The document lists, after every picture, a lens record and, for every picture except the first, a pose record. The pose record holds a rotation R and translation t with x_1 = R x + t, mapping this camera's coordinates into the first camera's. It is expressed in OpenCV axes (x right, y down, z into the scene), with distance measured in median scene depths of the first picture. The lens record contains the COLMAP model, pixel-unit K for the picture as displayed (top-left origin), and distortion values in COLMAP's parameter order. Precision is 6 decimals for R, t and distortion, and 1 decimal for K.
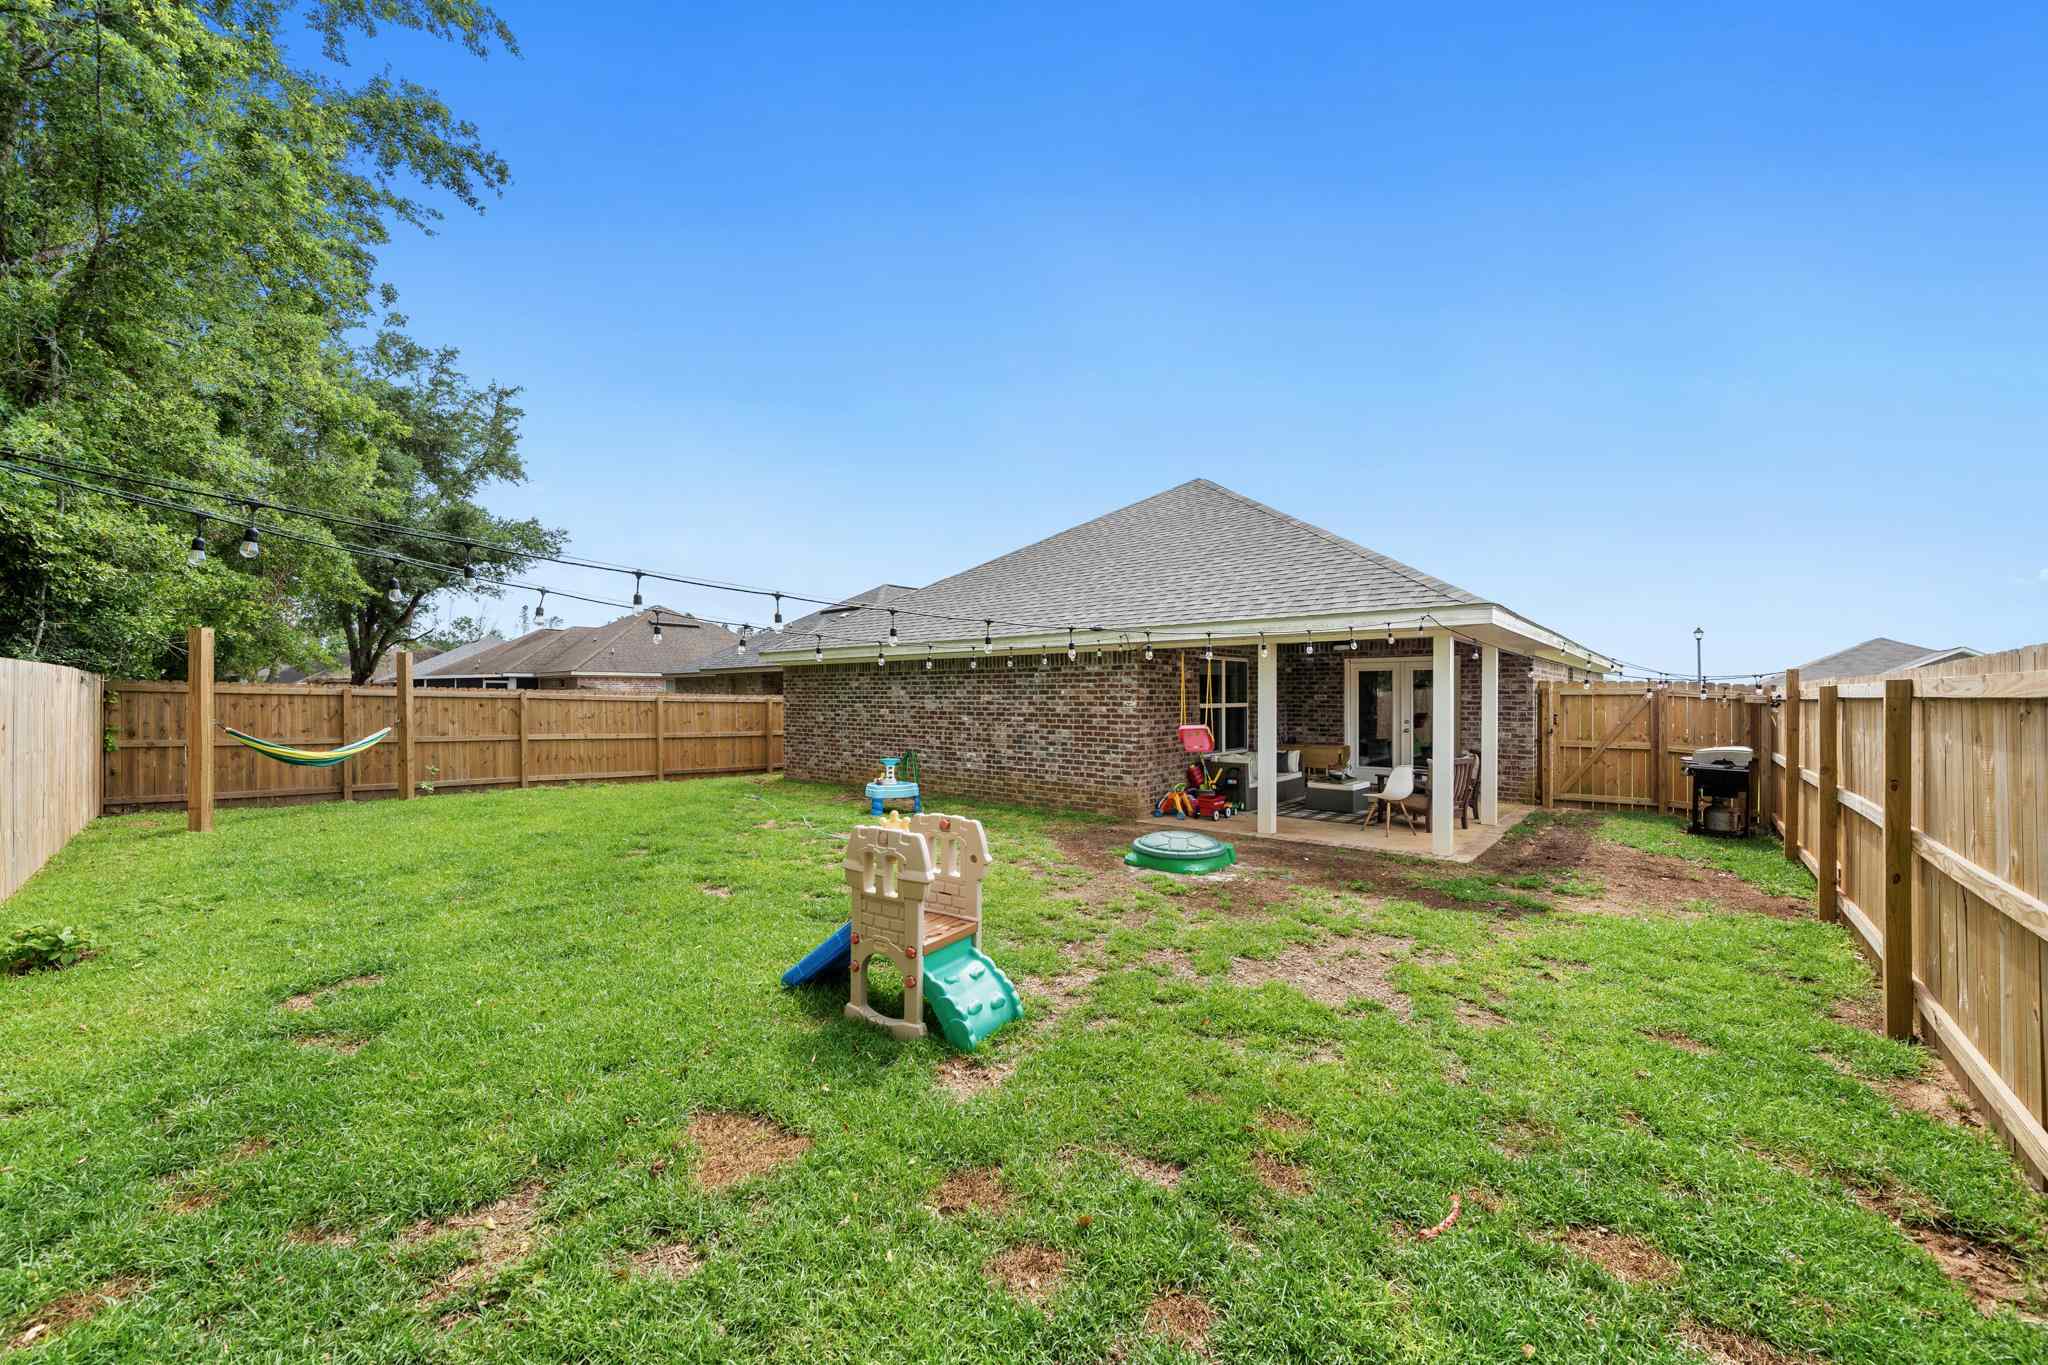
lens RADIAL K [[780.8, 0, 1019.6], [0, 780.8, 693.2], [0, 0, 1]] dist [-0.000030, -0.000121]
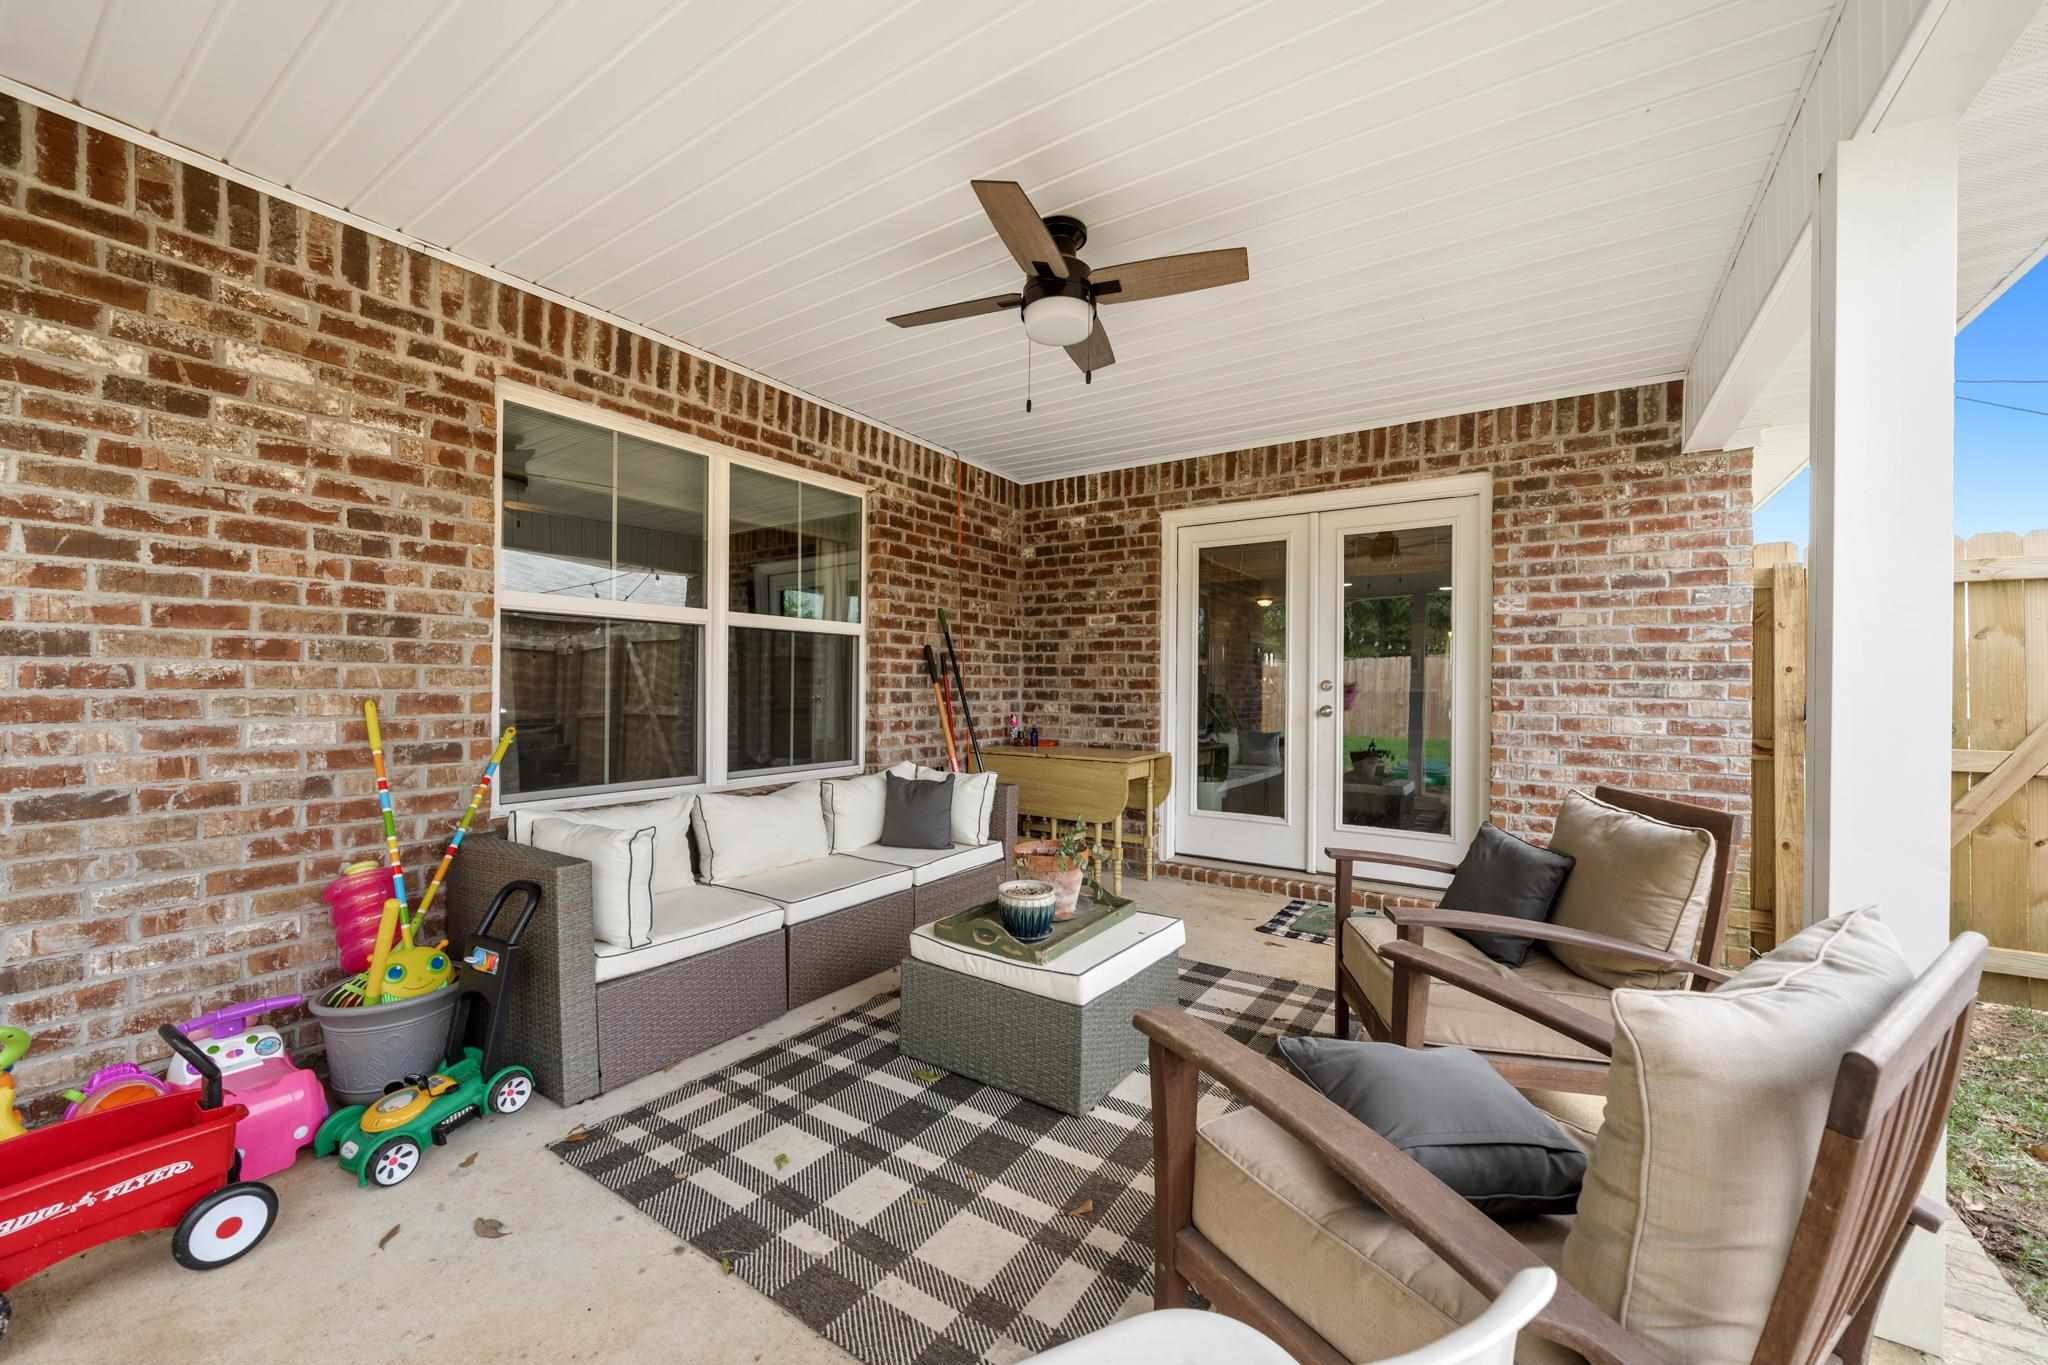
lens RADIAL K [[780.8, 0, 1025.4], [0, 780.8, 684.1], [0, 0, 1]] dist [-0.000030, -0.000121]
pose [[0.992155, 0.007038, 0.124815, 0.309498], [-0.007730, 0.999957, 0.005062, 0.033841], [-0.124774, -0.005987, 0.992167, 0.648849]]
